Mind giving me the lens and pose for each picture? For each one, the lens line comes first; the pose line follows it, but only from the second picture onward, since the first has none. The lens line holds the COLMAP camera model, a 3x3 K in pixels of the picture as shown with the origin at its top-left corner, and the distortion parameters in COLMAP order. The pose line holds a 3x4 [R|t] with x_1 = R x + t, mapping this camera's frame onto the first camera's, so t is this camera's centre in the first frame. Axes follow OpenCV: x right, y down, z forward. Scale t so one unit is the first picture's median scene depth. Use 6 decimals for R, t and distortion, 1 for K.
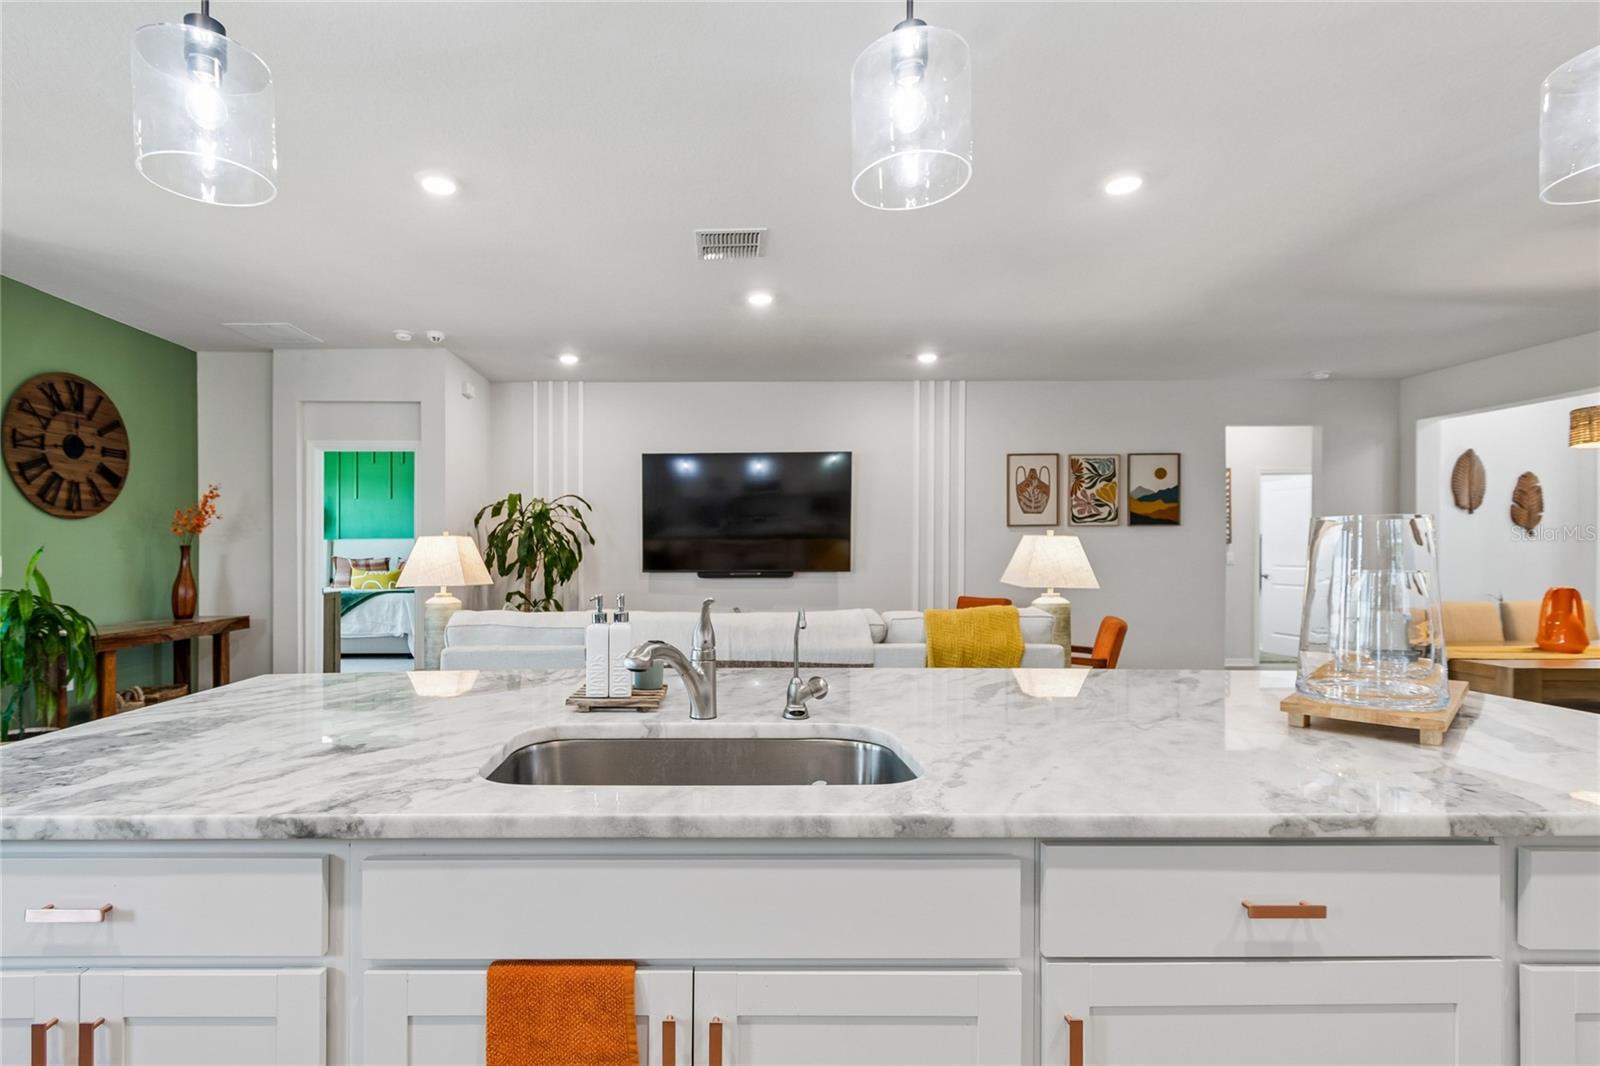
lens RADIAL K [[738.1, 0, 715.0], [0, 738.1, 550.0], [0, 0, 1]] dist [0.002011, -0.000049]
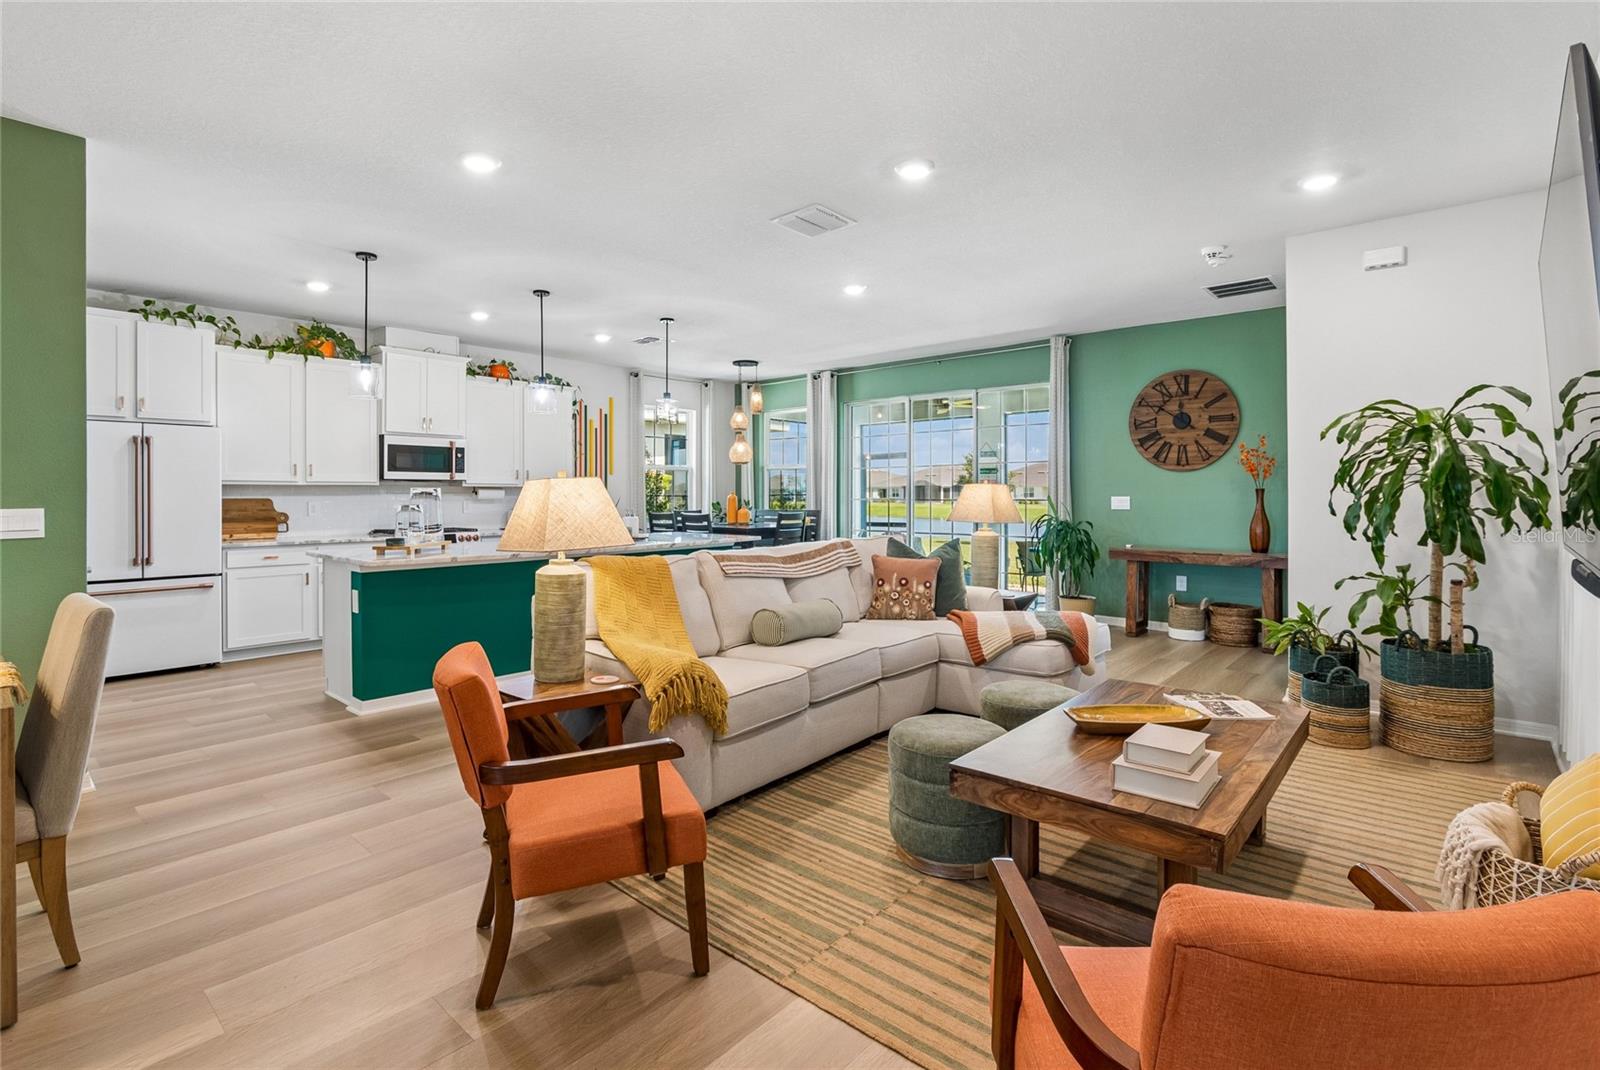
lens RADIAL K [[745.7, 0, 789.3], [0, 745.7, 493.7], [0, 0, 1]] dist [-0.011041, -0.001054]
pose [[-0.663827, 0.003593, -0.747878, 0.669692], [0.003863, 0.999992, 0.001374, -0.002562], [0.747876, -0.001977, -0.663835, 1.287025]]
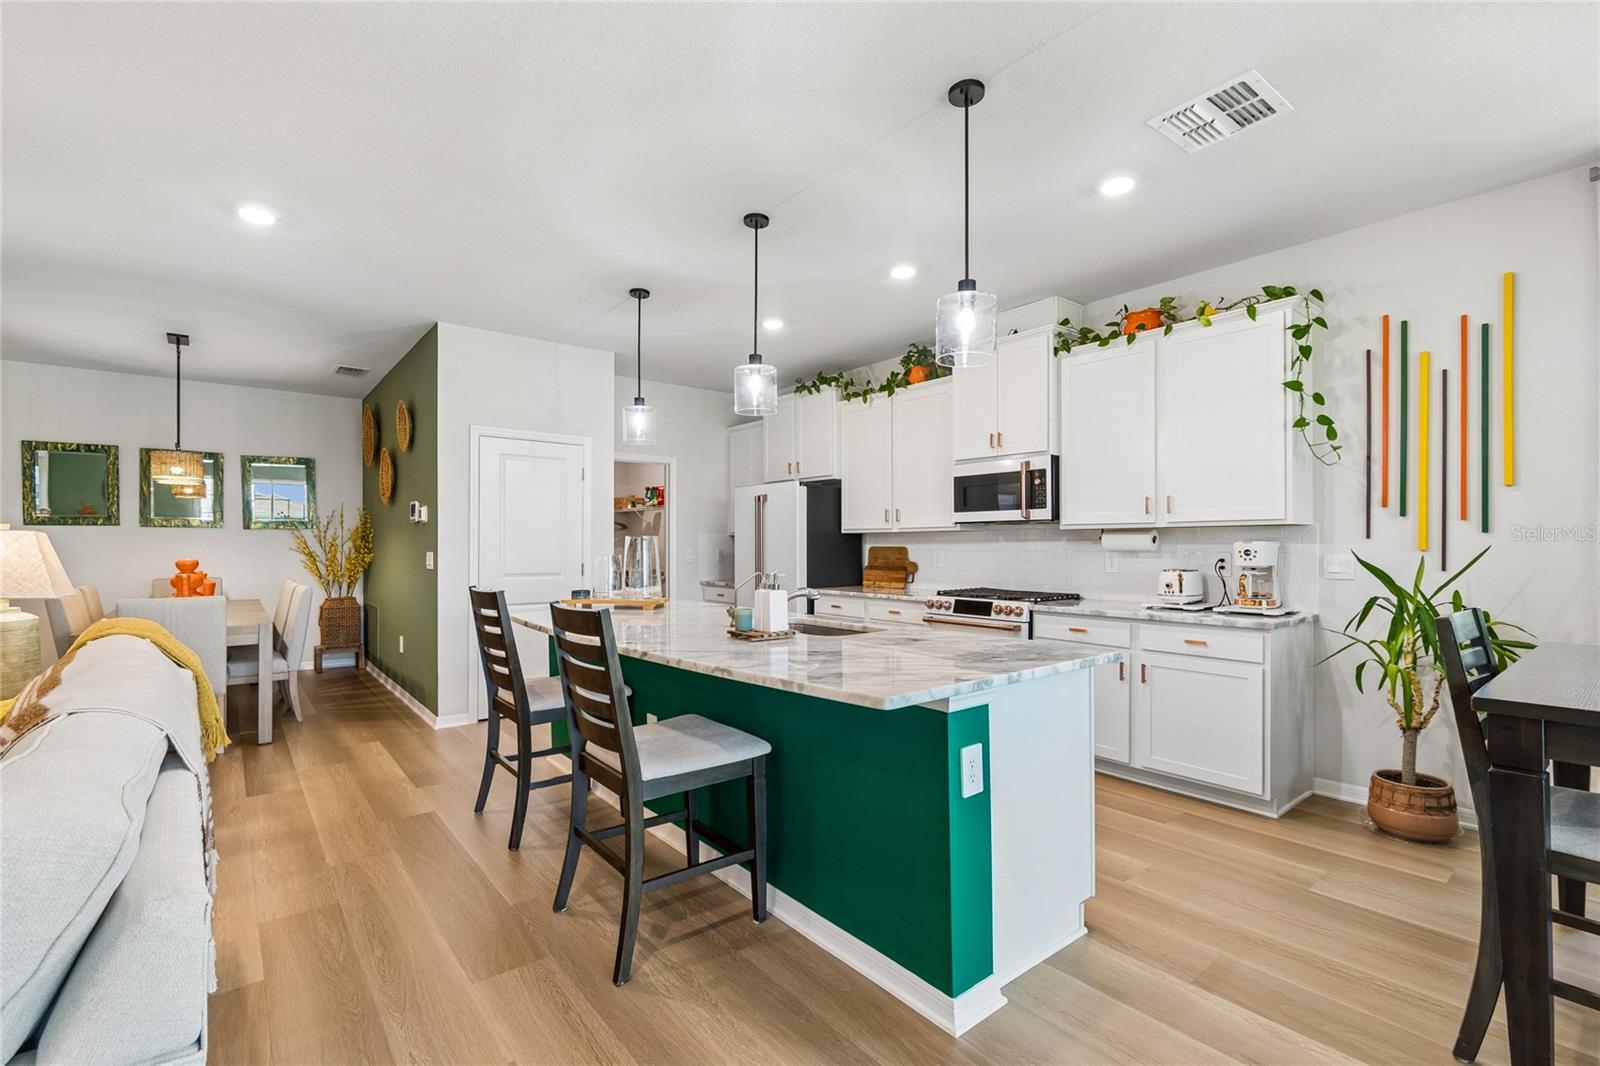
lens RADIAL K [[708.8, 0, 796.7], [0, 708.8, 544.5], [0, 0, 1]] dist [-0.000300, -0.000776]
pose [[-0.629305, 0.004200, 0.777147, -0.478961], [0.004716, 0.999988, -0.001585, 0.001309], [-0.777144, 0.002668, -0.629317, 0.642850]]
